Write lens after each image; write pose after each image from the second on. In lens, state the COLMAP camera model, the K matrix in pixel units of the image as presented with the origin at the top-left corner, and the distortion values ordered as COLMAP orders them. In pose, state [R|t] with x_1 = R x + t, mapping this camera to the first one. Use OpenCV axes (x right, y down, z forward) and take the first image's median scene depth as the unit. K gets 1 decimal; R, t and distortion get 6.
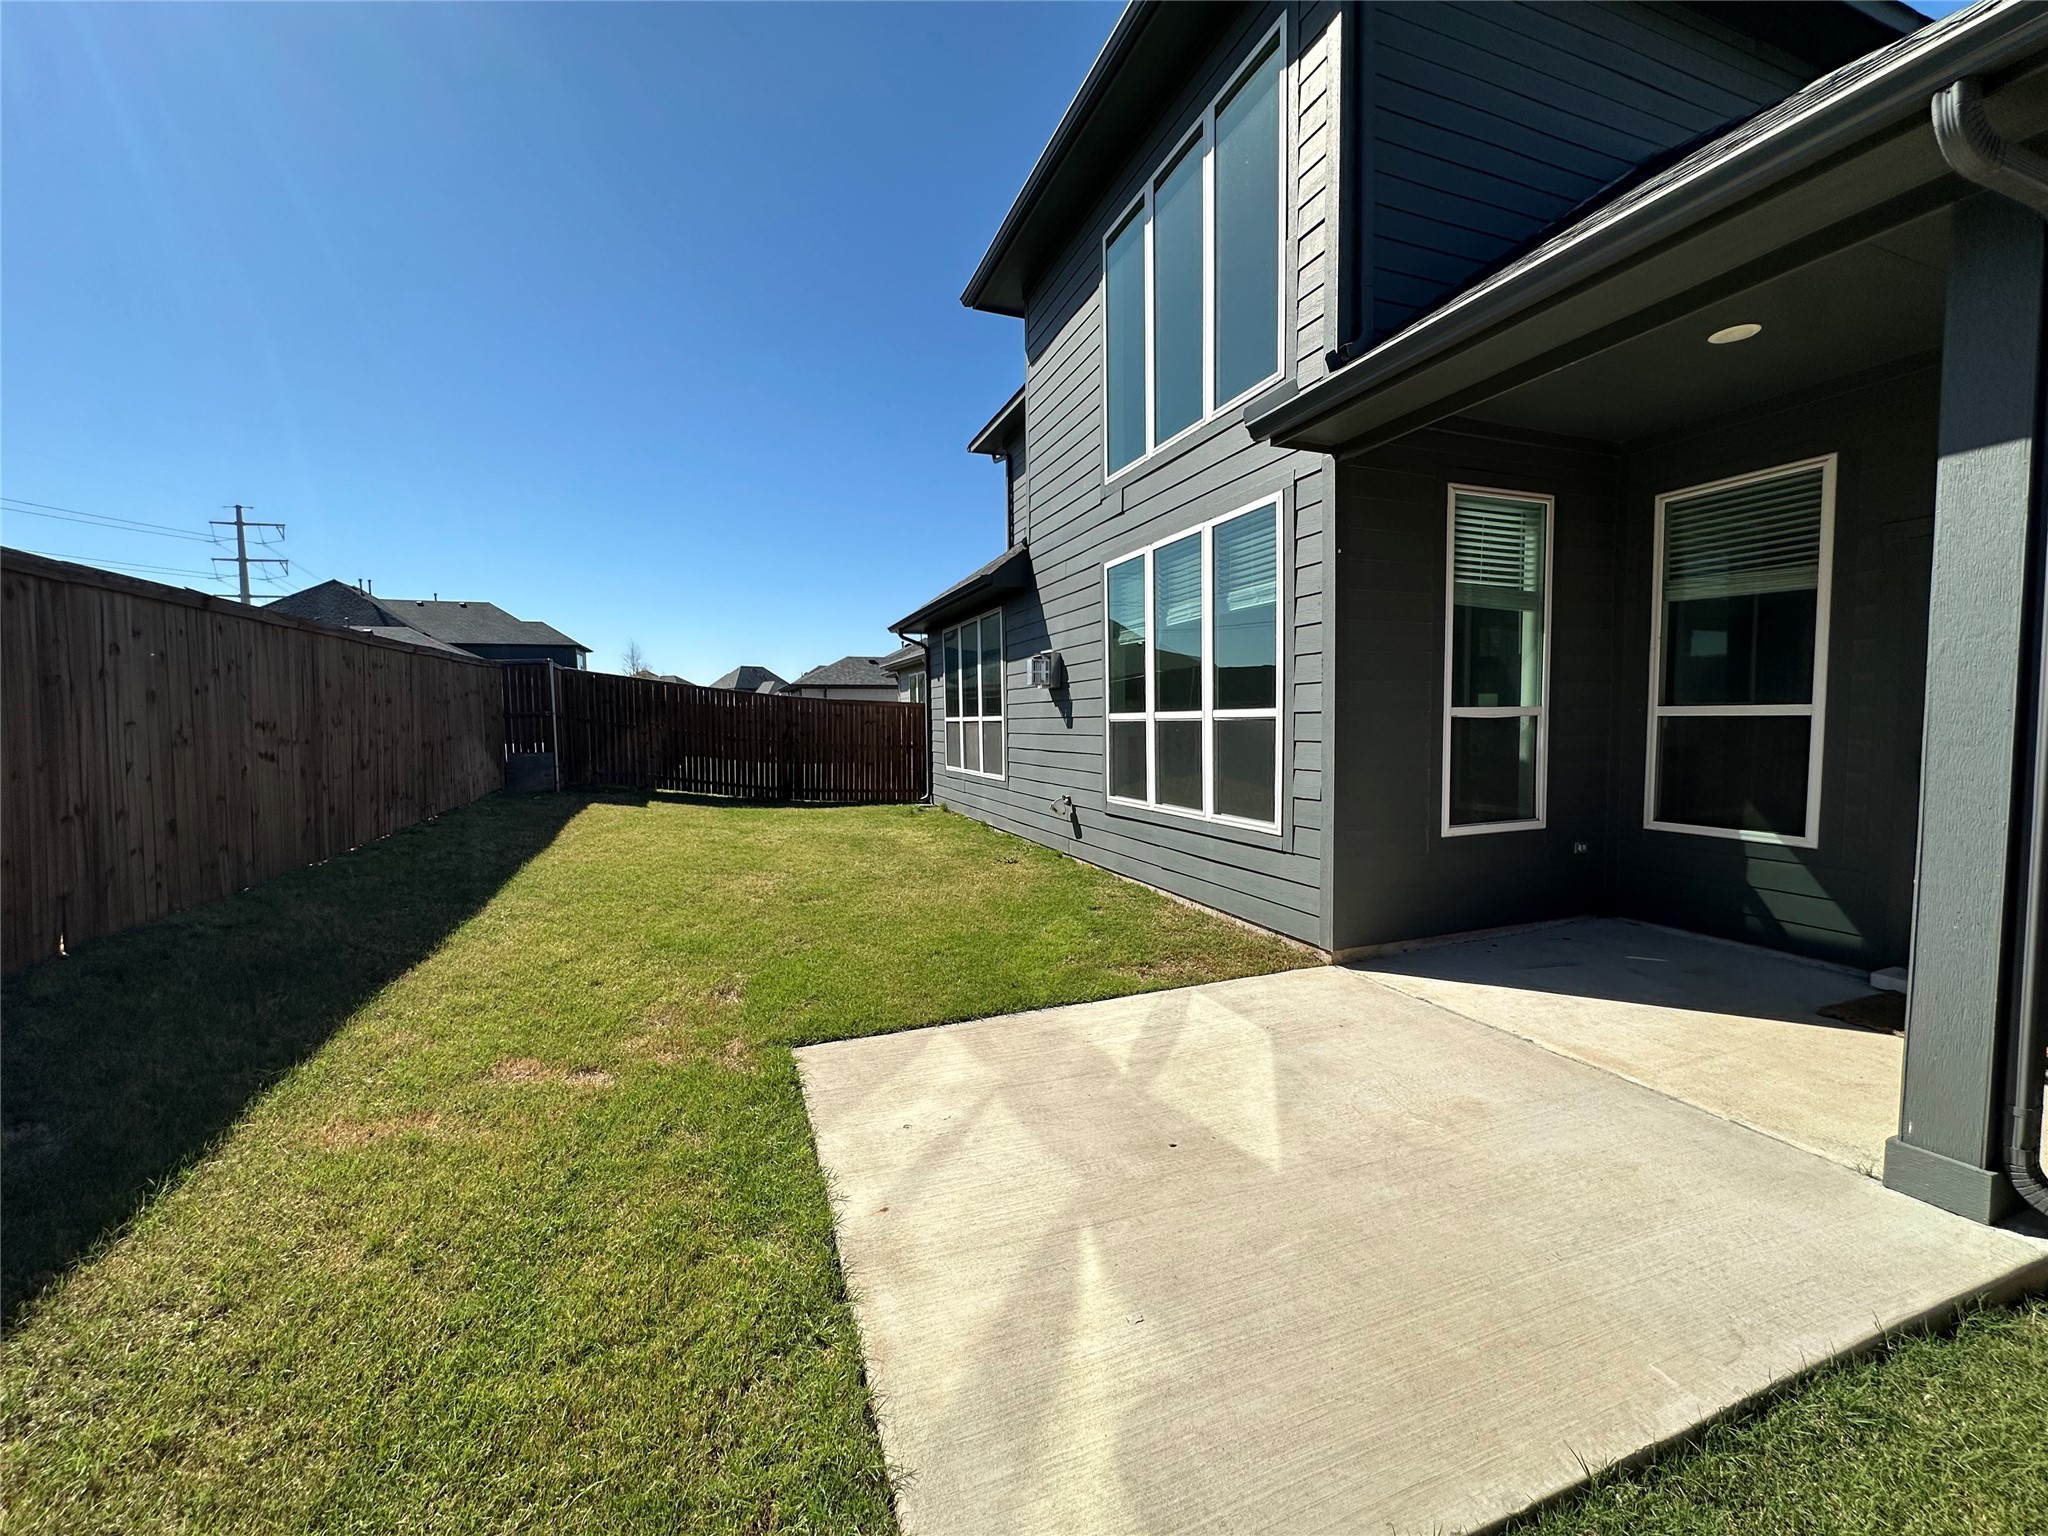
lens RADIAL K [[854.3, 0, 1033.8], [0, 854.3, 768.6], [0, 0, 1]] dist [-0.001845, -0.000217]
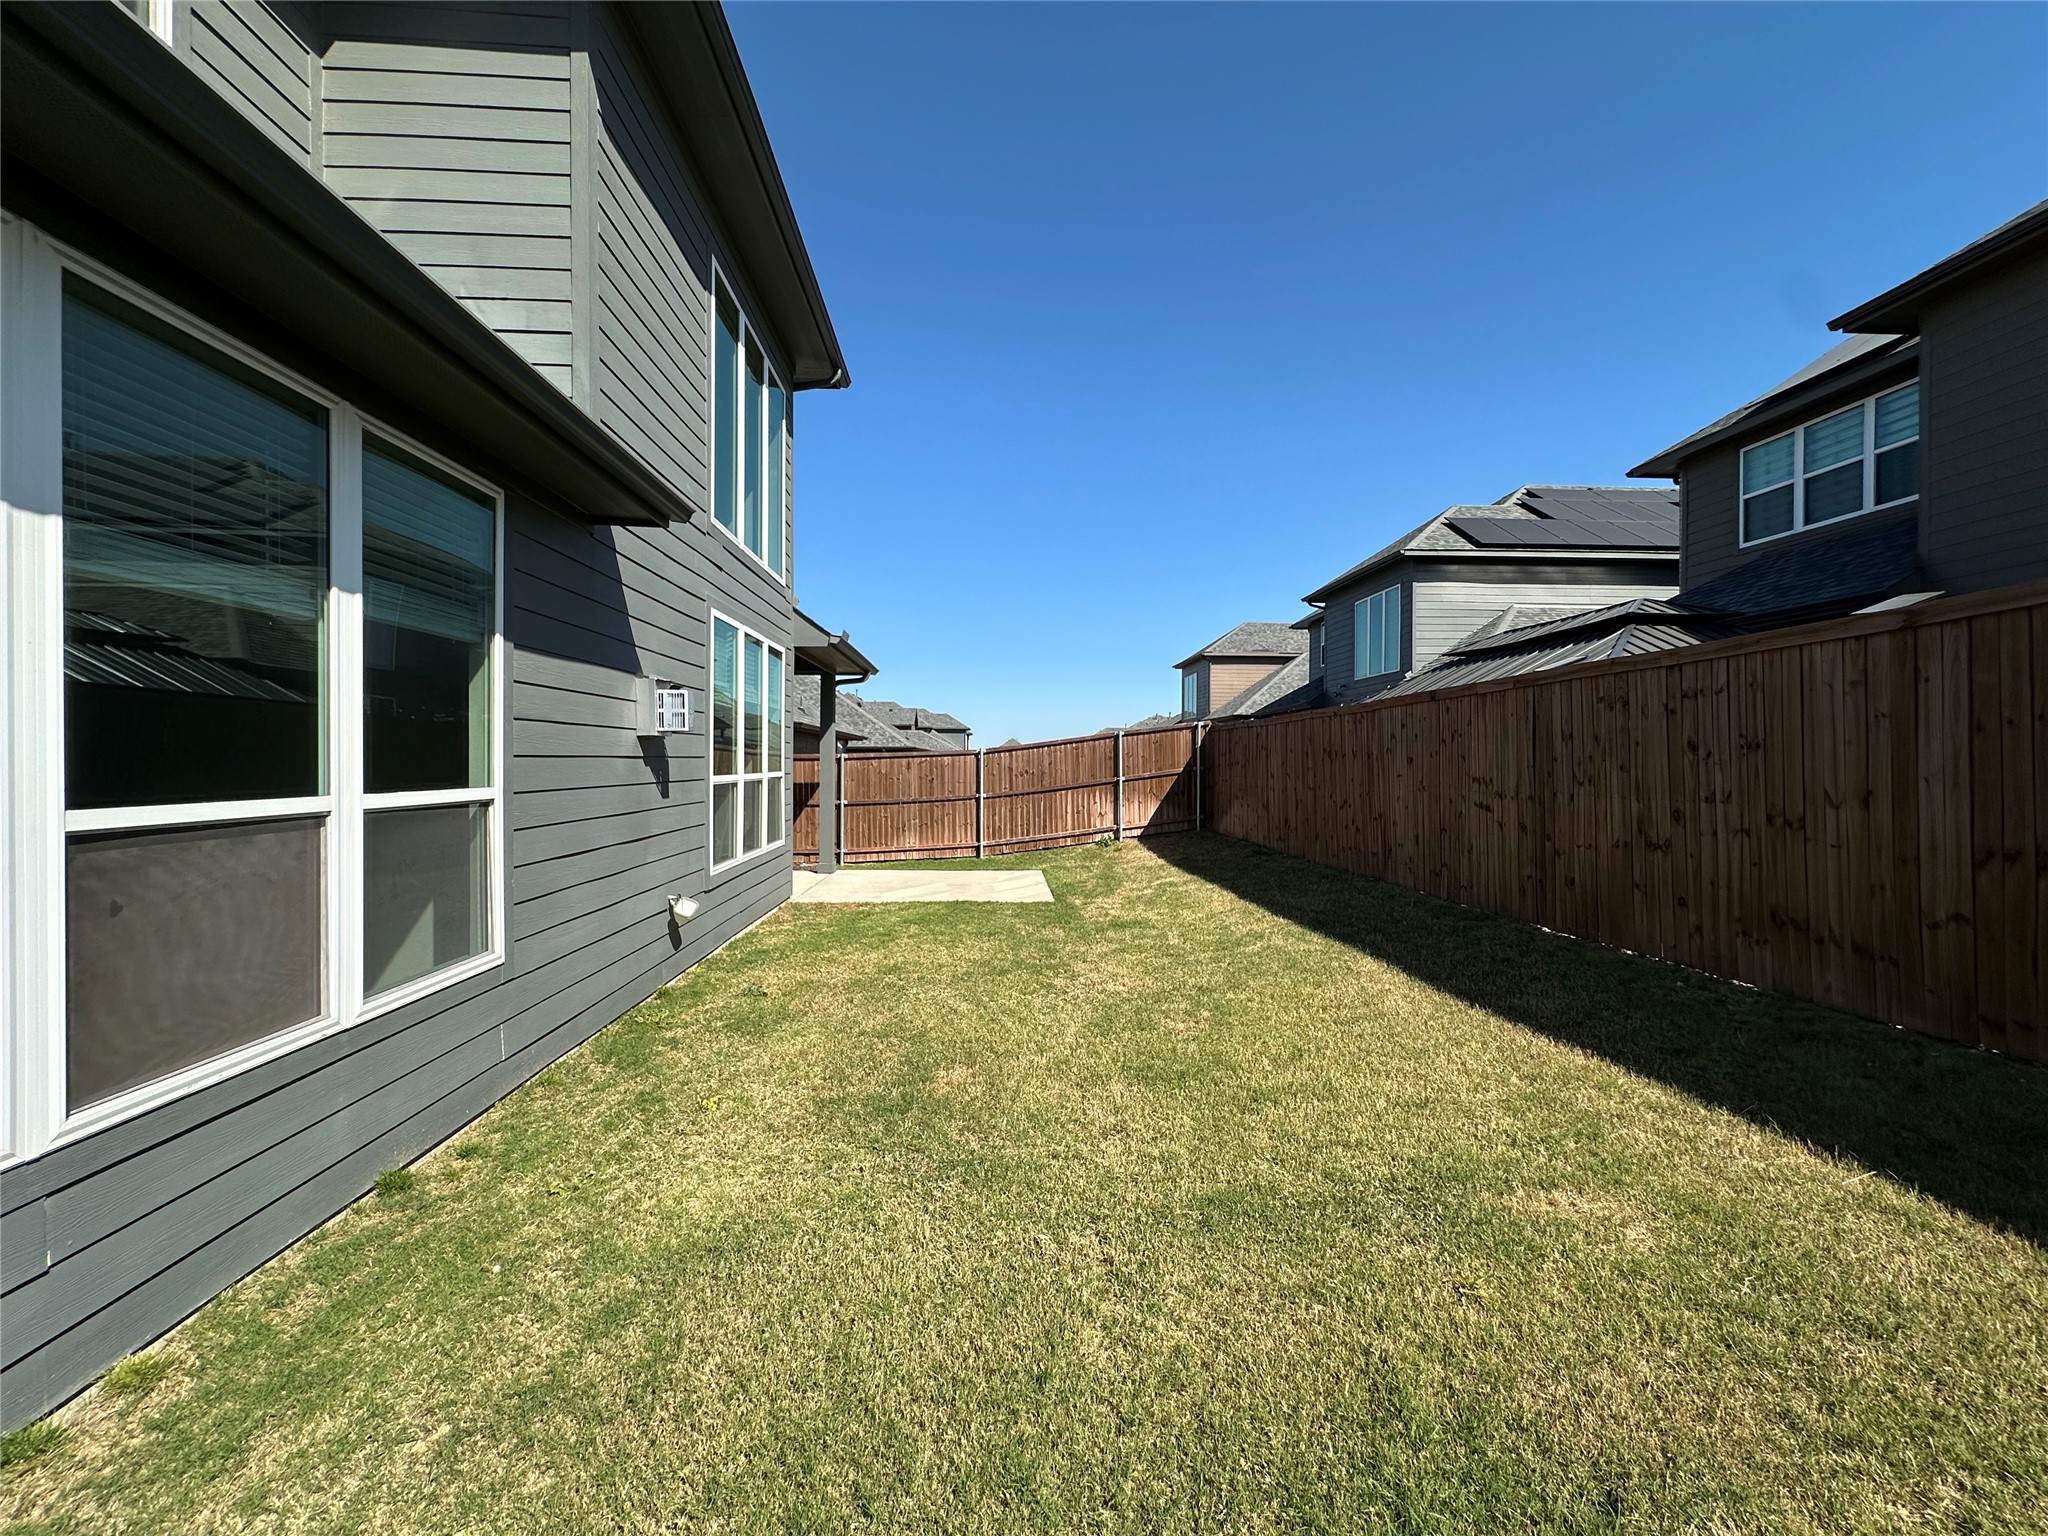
lens RADIAL K [[854.3, 0, 1028.7], [0, 854.3, 760.8], [0, 0, 1]] dist [-0.001845, -0.000217]
pose [[-0.953192, 0.010758, 0.302173, -0.600889], [0.026944, 0.998413, 0.049446, -0.138763], [-0.301161, 0.055274, -0.951970, 2.104698]]
